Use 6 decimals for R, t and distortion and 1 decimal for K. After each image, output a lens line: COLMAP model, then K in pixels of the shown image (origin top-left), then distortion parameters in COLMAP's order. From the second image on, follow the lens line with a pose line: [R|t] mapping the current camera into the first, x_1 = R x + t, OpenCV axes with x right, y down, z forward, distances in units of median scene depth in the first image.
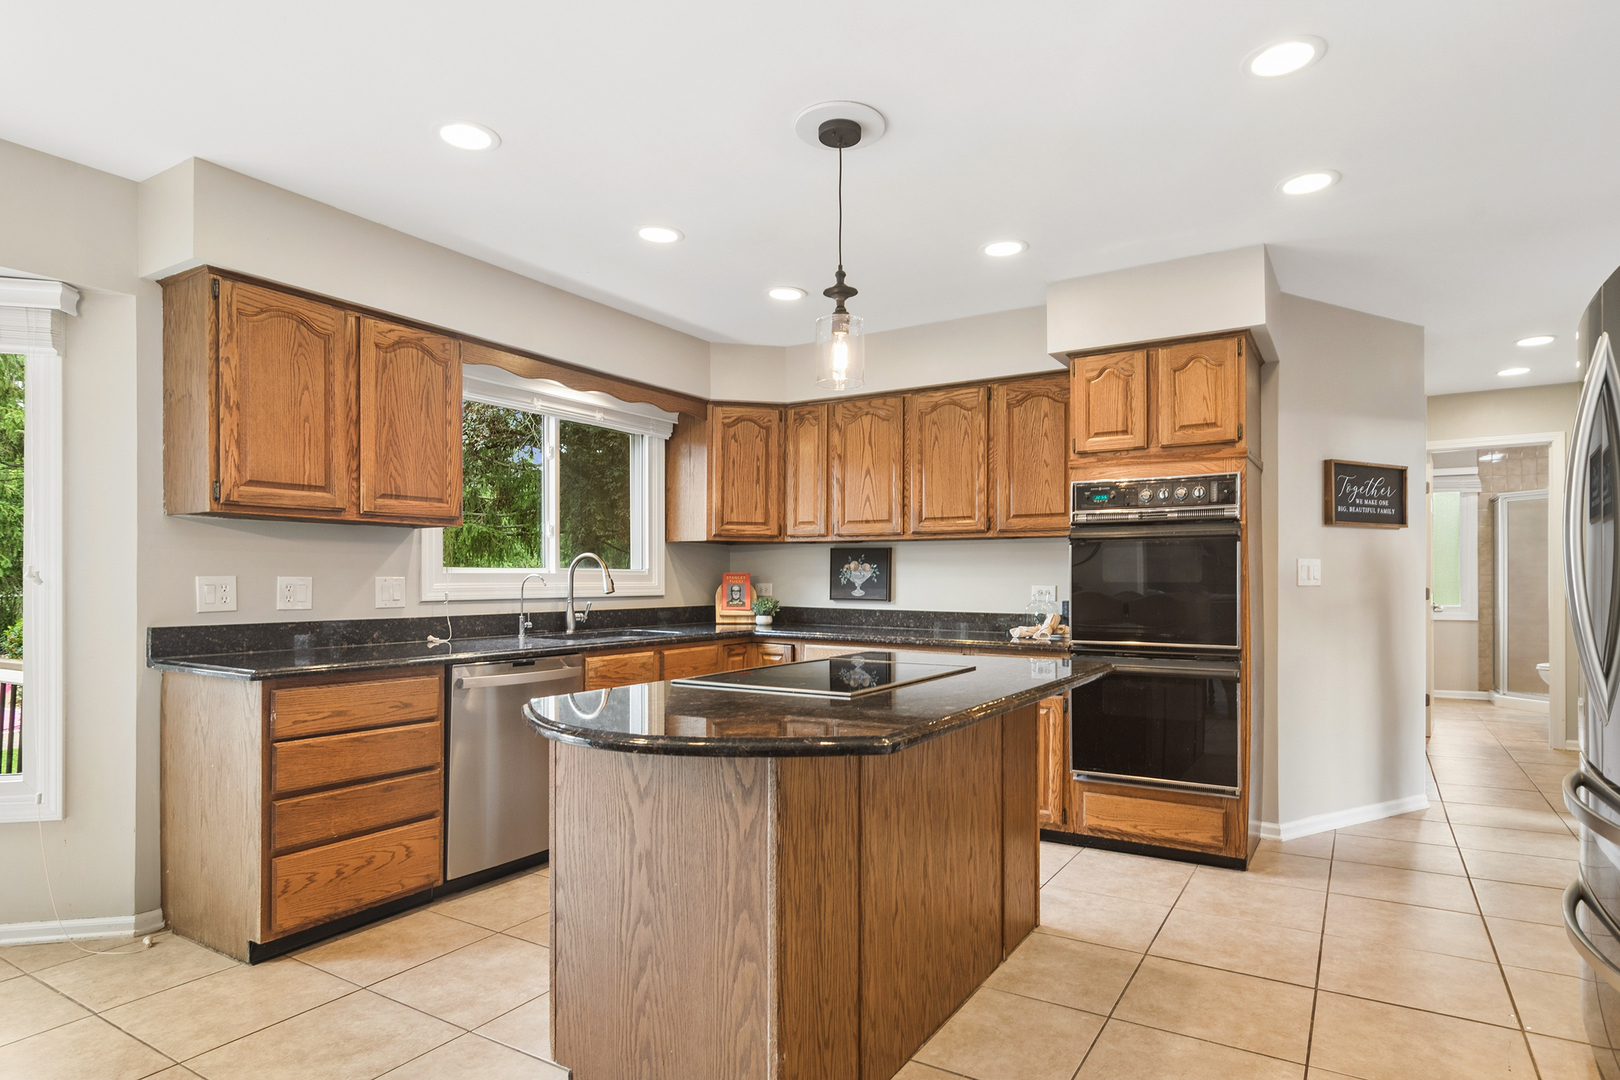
lens RADIAL K [[888.0, 0, 846.9], [0, 888.0, 575.0], [0, 0, 1]] dist [0.002796, 0.002367]
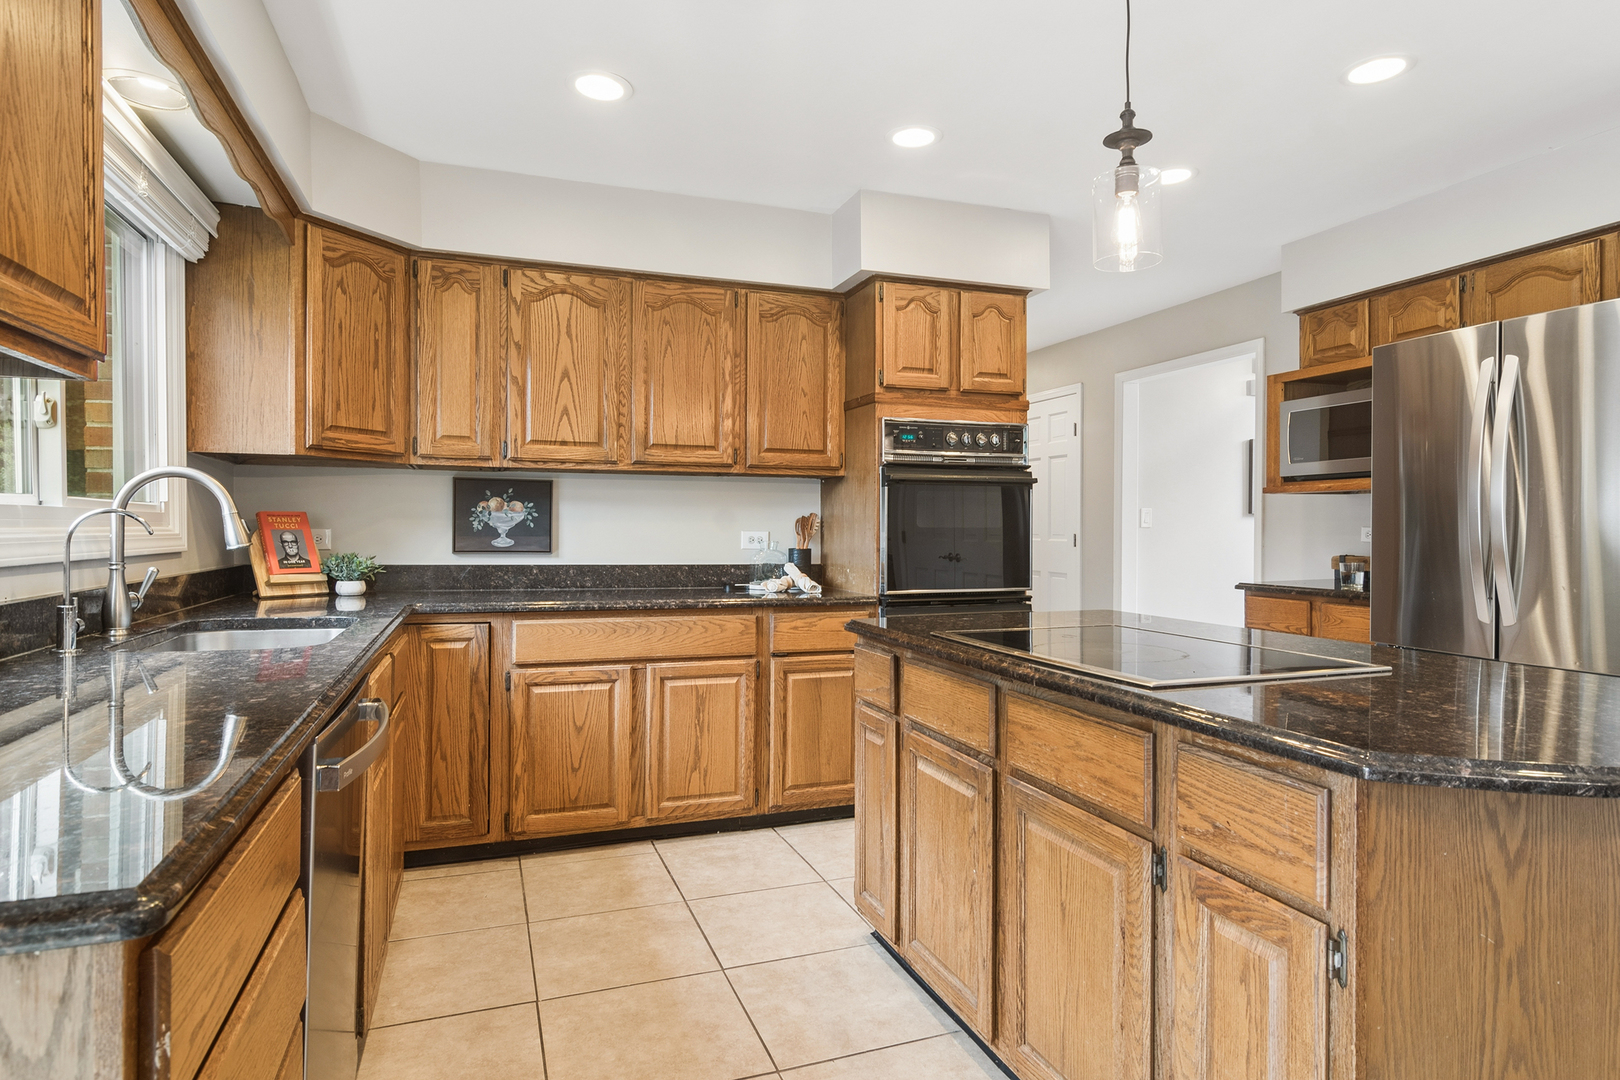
lens RADIAL K [[888.0, 0, 804.7], [0, 888.0, 539.6], [0, 0, 1]] dist [0.002796, 0.002367]
pose [[0.638559, -0.008930, 0.769521, -0.435320], [-0.006520, 0.999834, 0.017013, 0.004897], [-0.769546, -0.015881, 0.638394, 0.417774]]
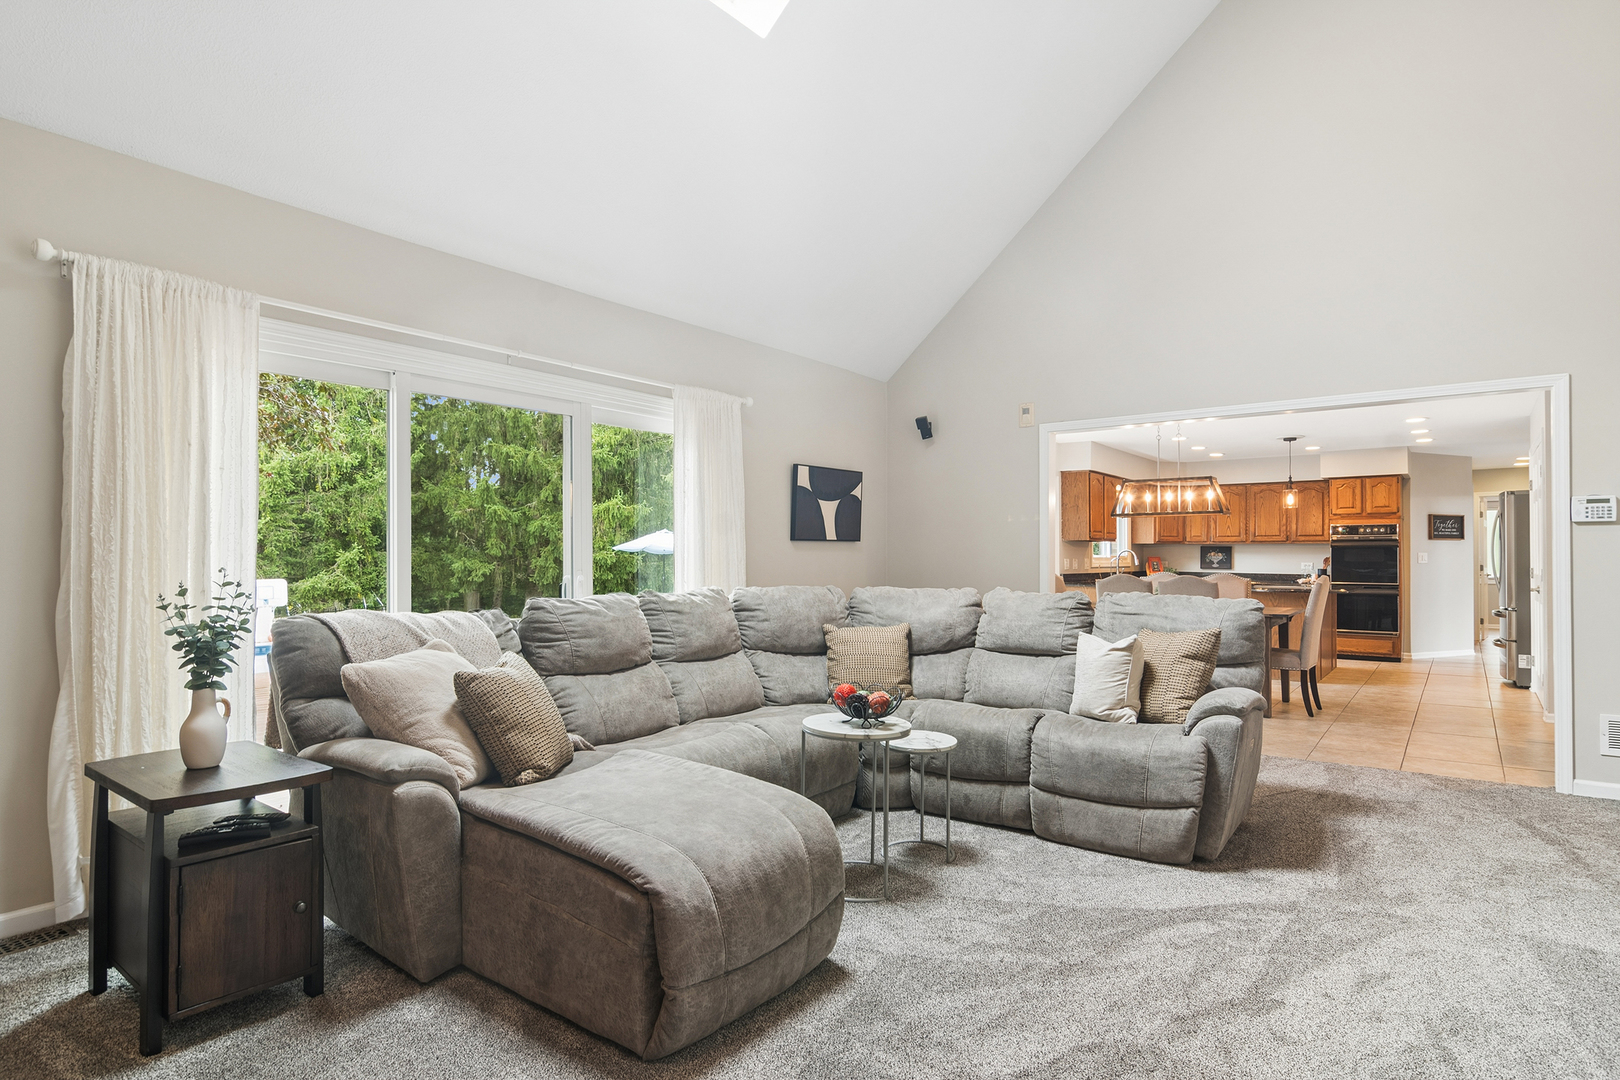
lens RADIAL K [[888.0, 0, 814.6], [0, 888.0, 540.2], [0, 0, 1]] dist [0.002796, 0.002367]
pose [[0.994761, 0.000267, -0.102229, -0.919022], [-0.001698, 0.999902, -0.013913, -0.014482], [0.102216, 0.014014, 0.994664, -1.654206]]
